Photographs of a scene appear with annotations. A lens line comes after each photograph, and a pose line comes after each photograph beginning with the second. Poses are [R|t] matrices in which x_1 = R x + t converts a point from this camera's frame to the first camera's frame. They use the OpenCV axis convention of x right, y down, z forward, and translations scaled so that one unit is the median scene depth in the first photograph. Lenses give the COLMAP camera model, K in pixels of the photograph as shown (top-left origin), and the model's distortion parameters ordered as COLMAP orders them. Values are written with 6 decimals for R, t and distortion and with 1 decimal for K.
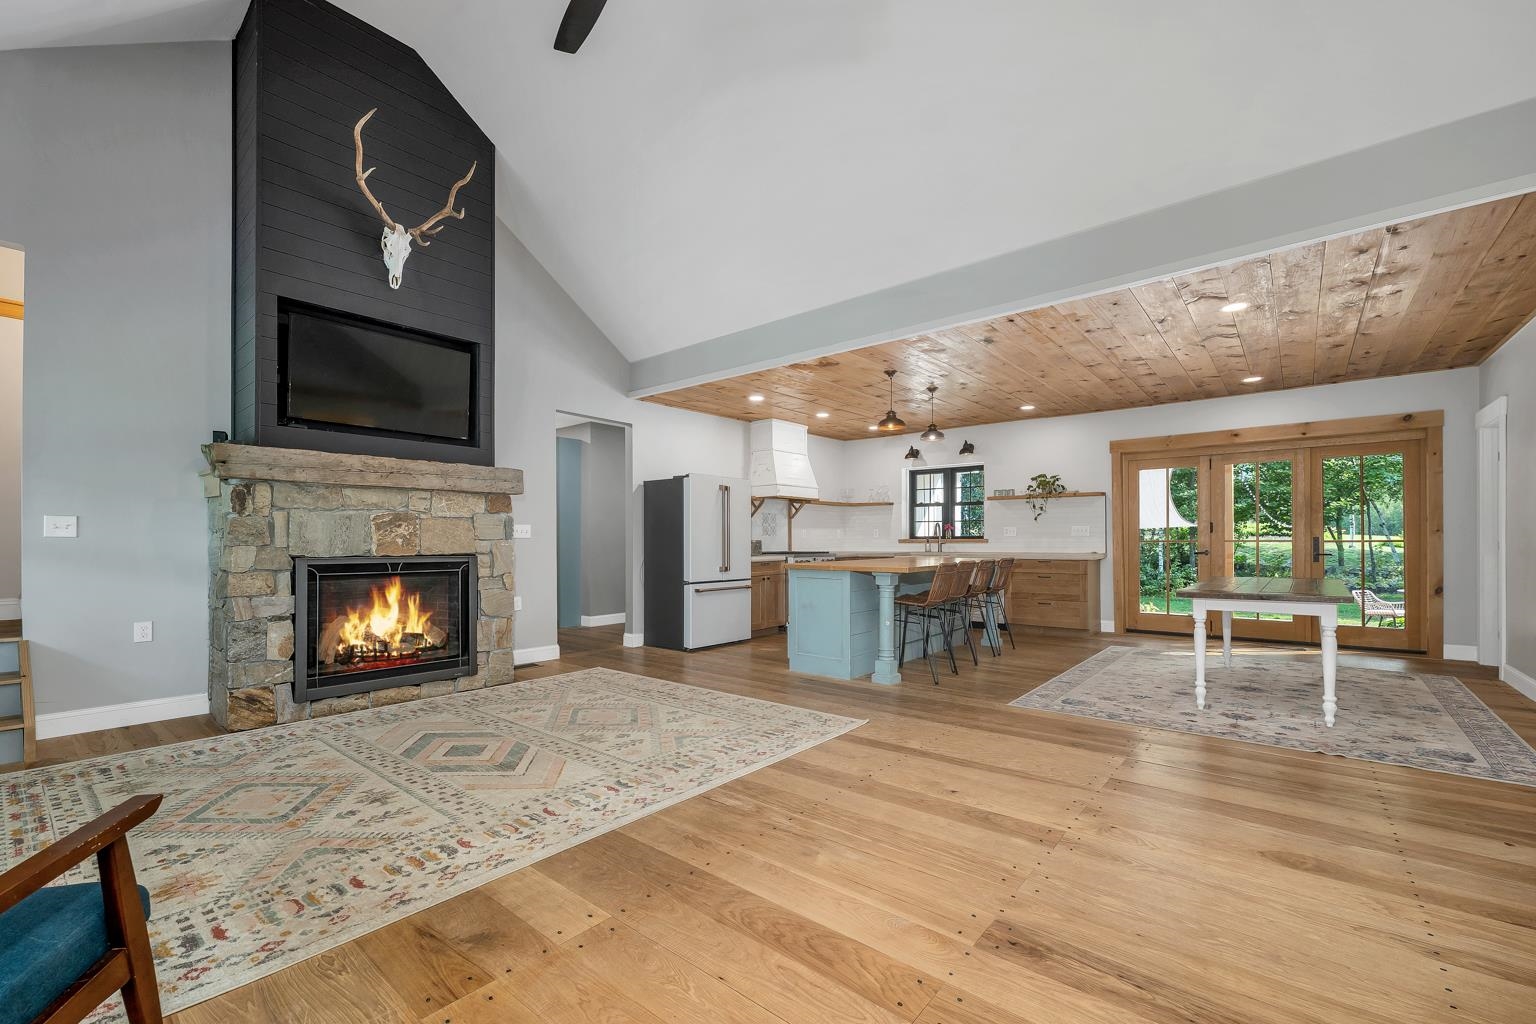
lens RADIAL K [[639.4, 0, 766.9], [0, 639.4, 542.1], [0, 0, 1]] dist [-0.000645, -0.000108]
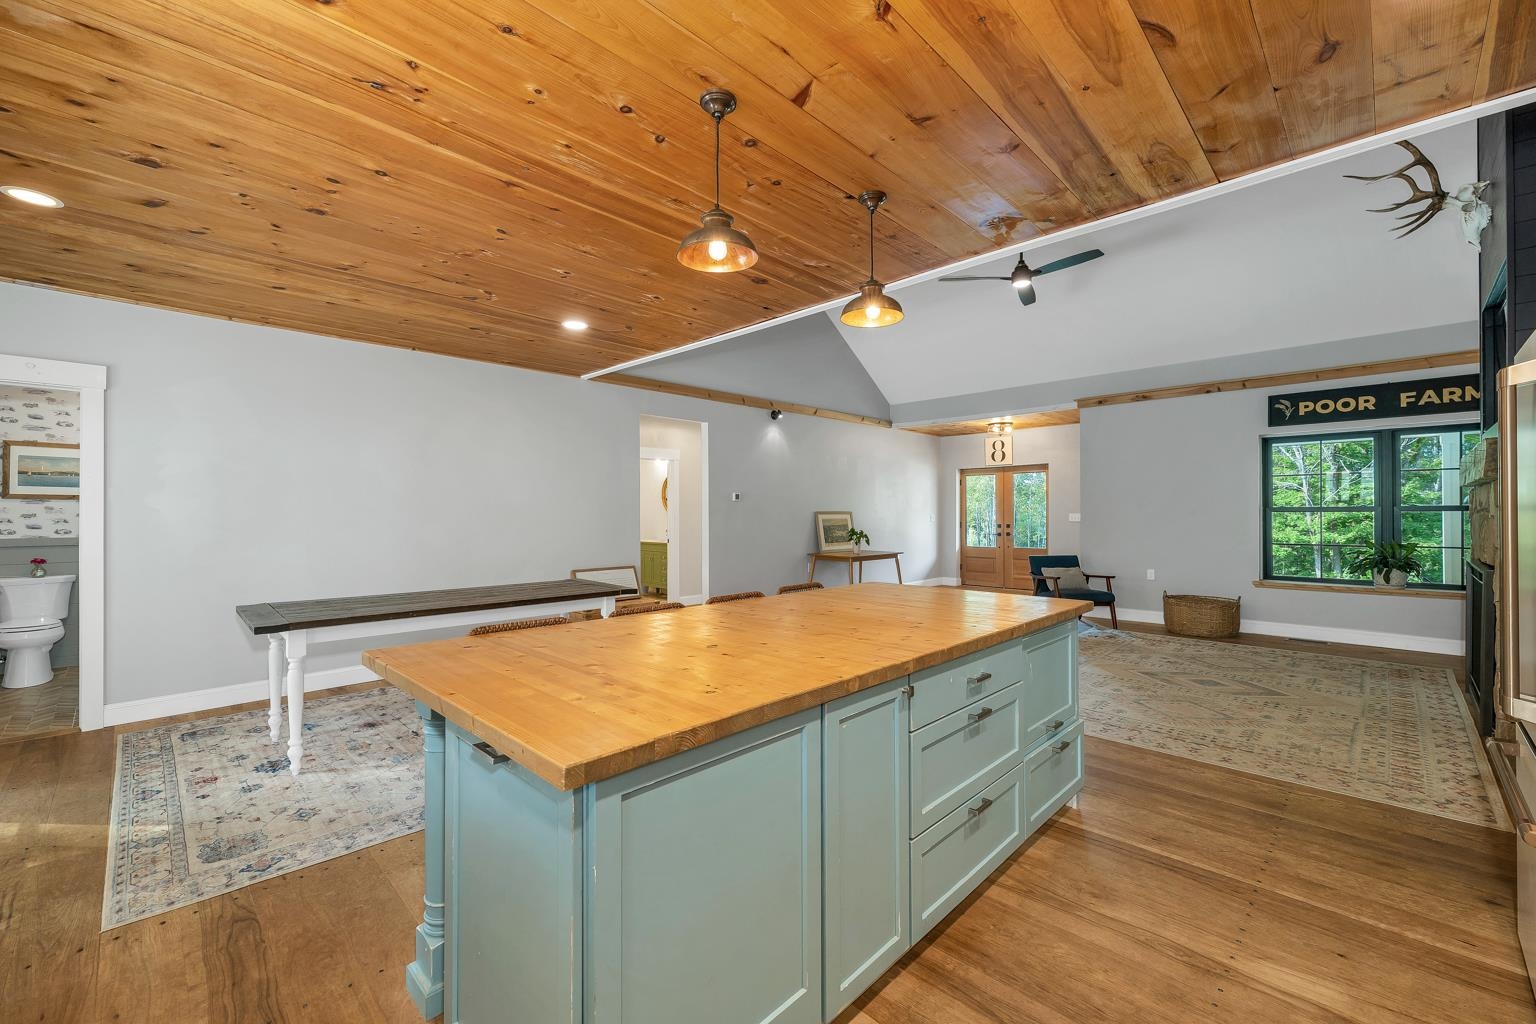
lens RADIAL K [[628.9, 0, 768.0], [0, 628.9, 512.0], [0, 0, 1]] dist [-0.000585, -0.000064]
pose [[-0.996433, 0.005566, 0.084201, 0.231462], [0.005805, 0.999980, 0.002589, -0.039759], [-0.084185, 0.003069, -0.996445, 1.460582]]
